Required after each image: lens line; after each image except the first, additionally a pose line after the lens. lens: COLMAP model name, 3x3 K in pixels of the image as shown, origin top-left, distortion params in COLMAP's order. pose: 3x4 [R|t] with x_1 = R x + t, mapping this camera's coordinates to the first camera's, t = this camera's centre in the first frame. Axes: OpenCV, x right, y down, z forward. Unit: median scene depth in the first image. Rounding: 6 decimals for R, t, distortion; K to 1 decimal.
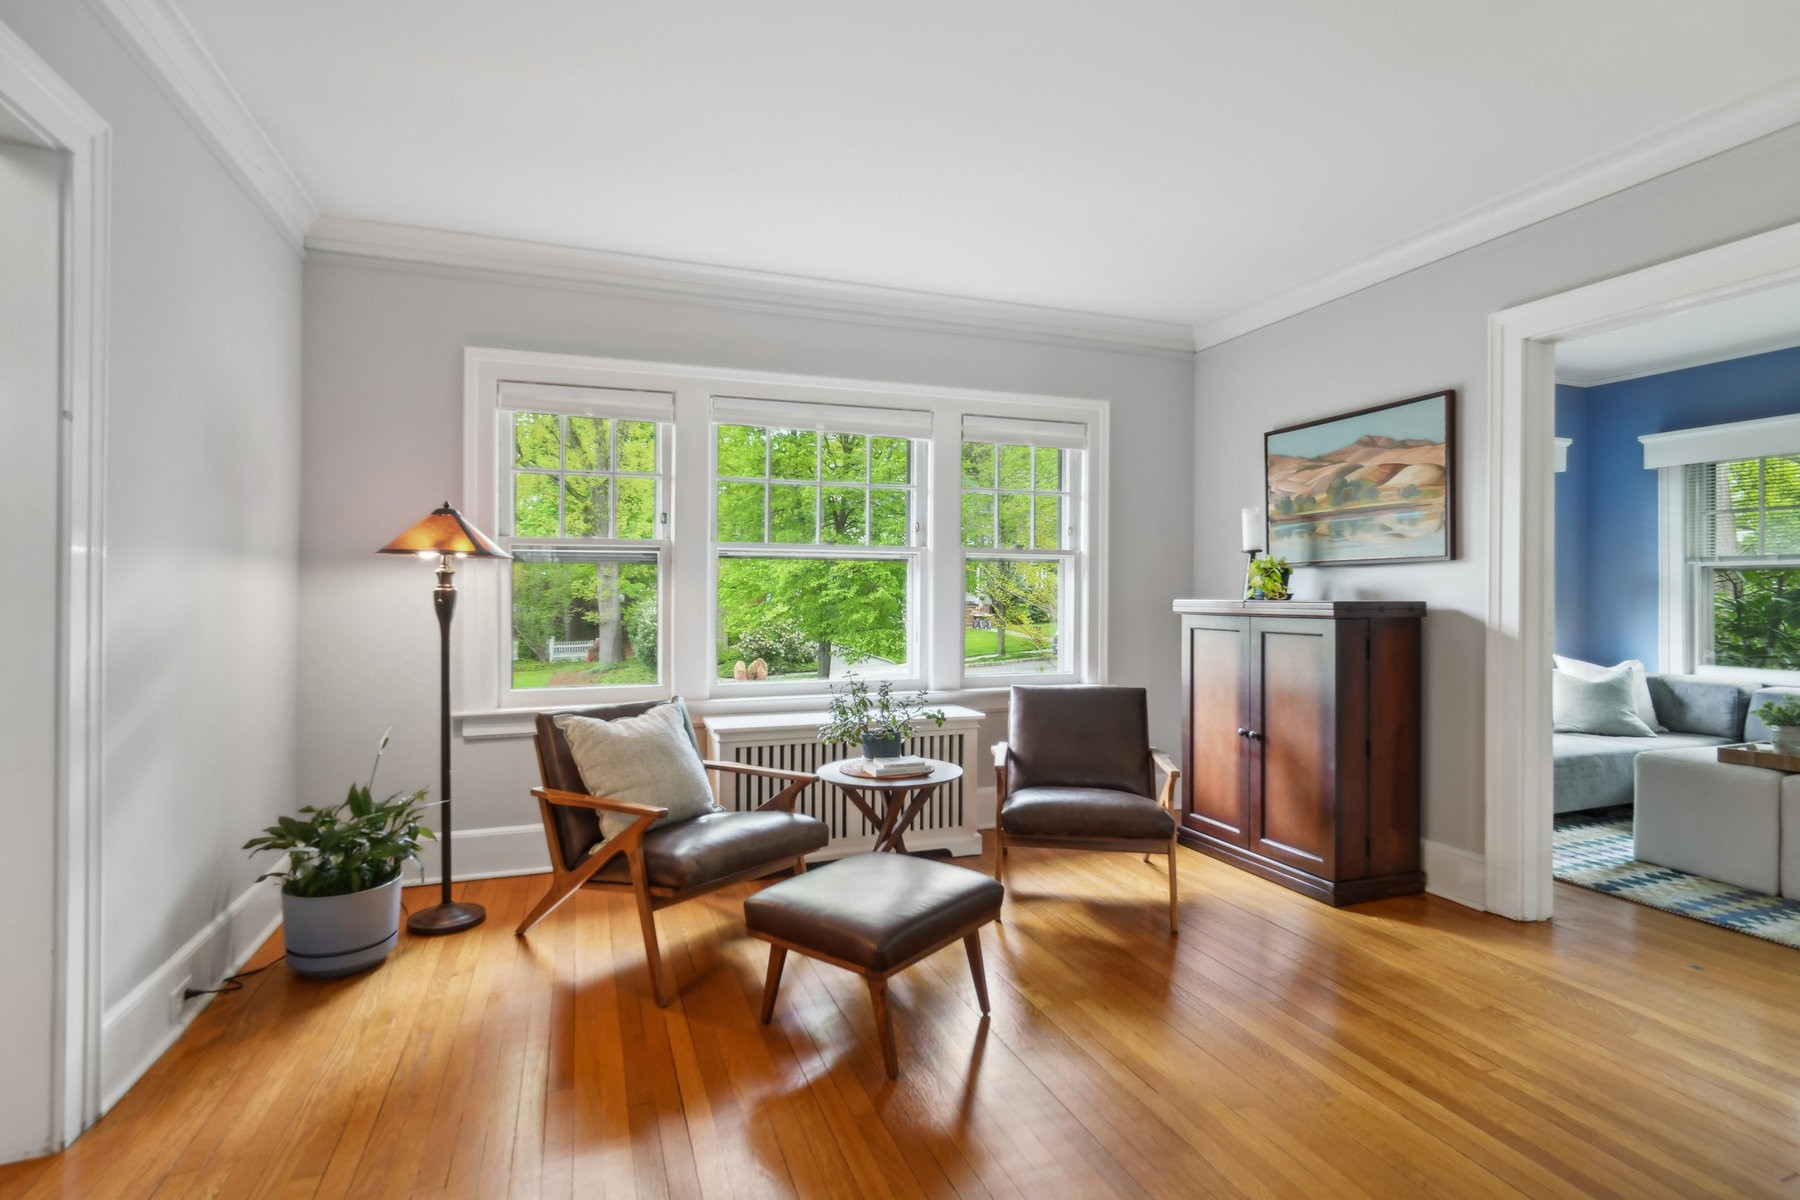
lens RADIAL K [[865.9, 0, 898.1], [0, 865.9, 601.7], [0, 0, 1]] dist [-0.003531, -0.000870]
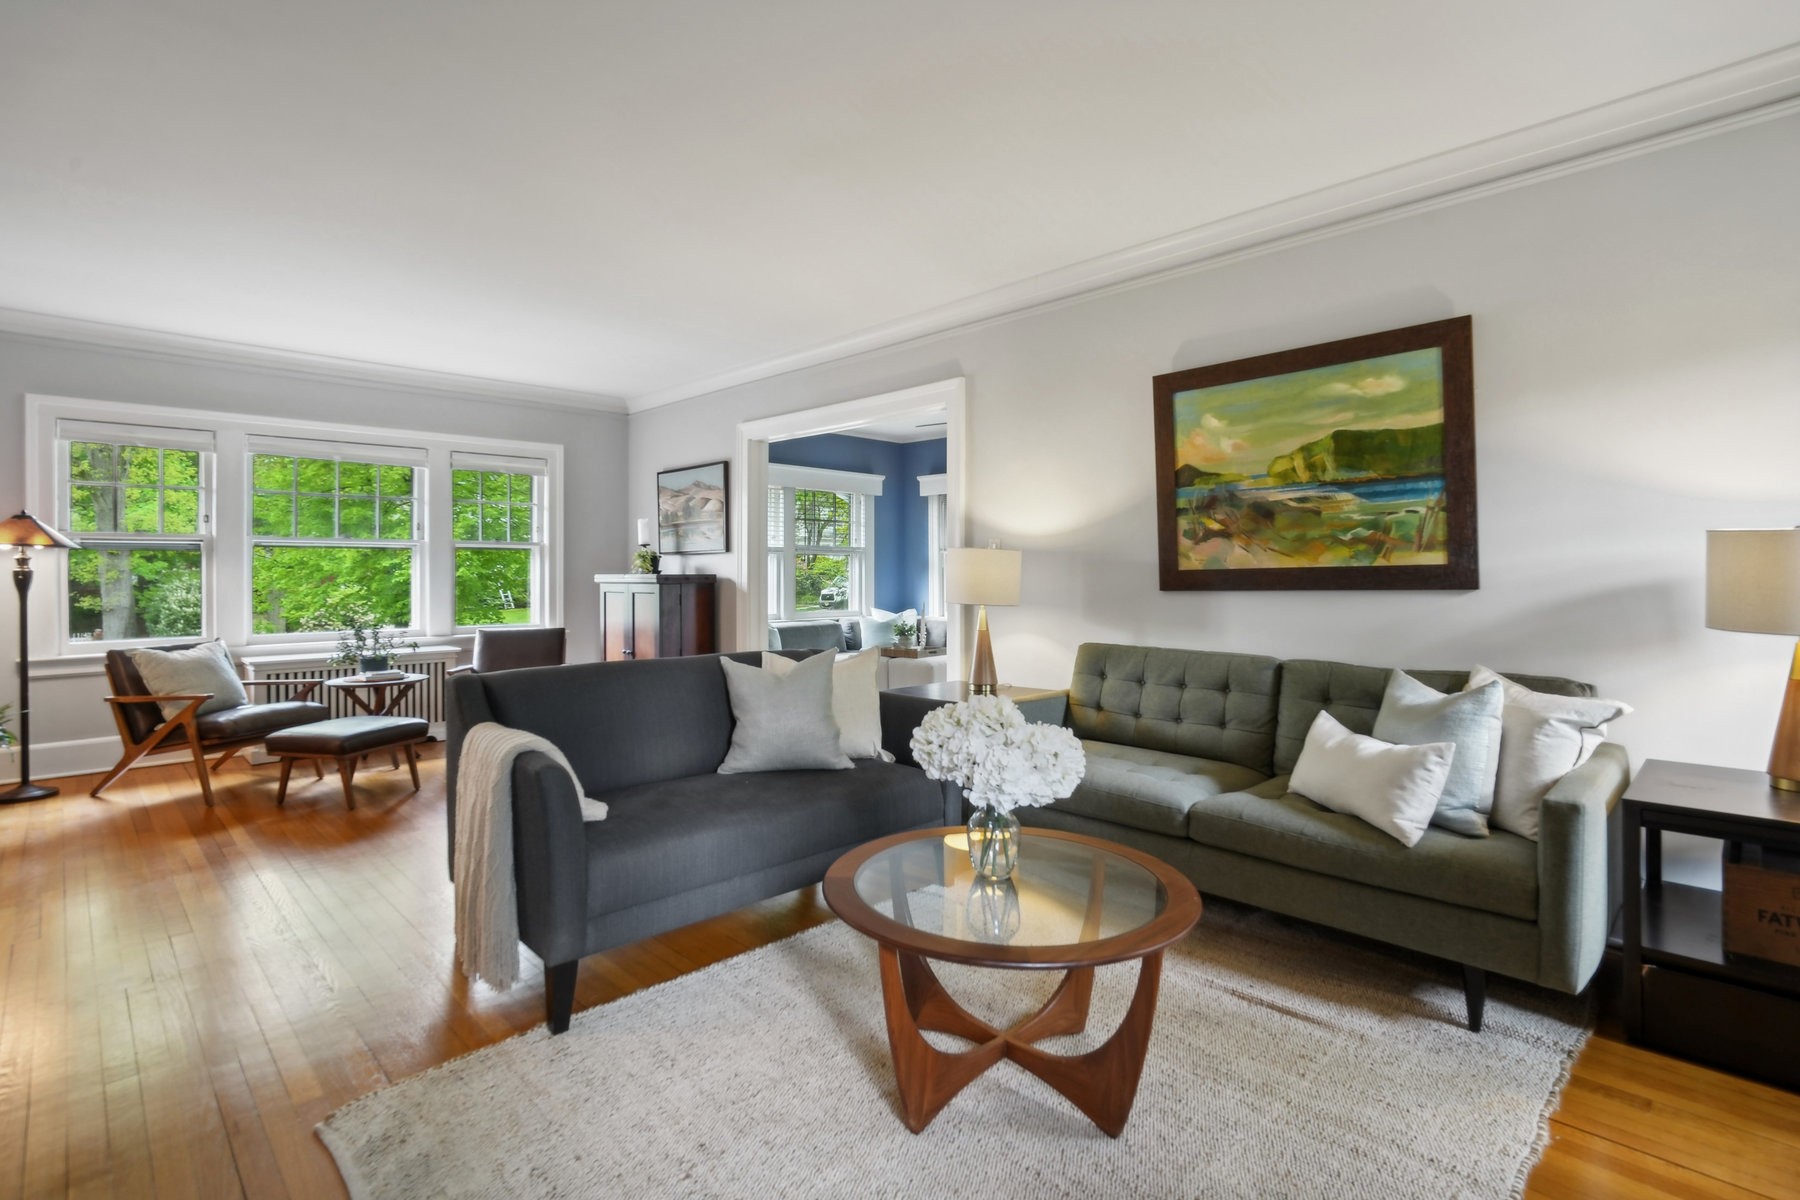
lens RADIAL K [[884.2, 0, 900.7], [0, 884.2, 579.8], [0, 0, 1]] dist [-0.001870, 0.009155]
pose [[0.917644, -0.008799, 0.397306, 0.206528], [0.009239, 0.999957, 0.000809, 0.012944], [-0.397296, 0.002928, 0.917686, -0.827785]]
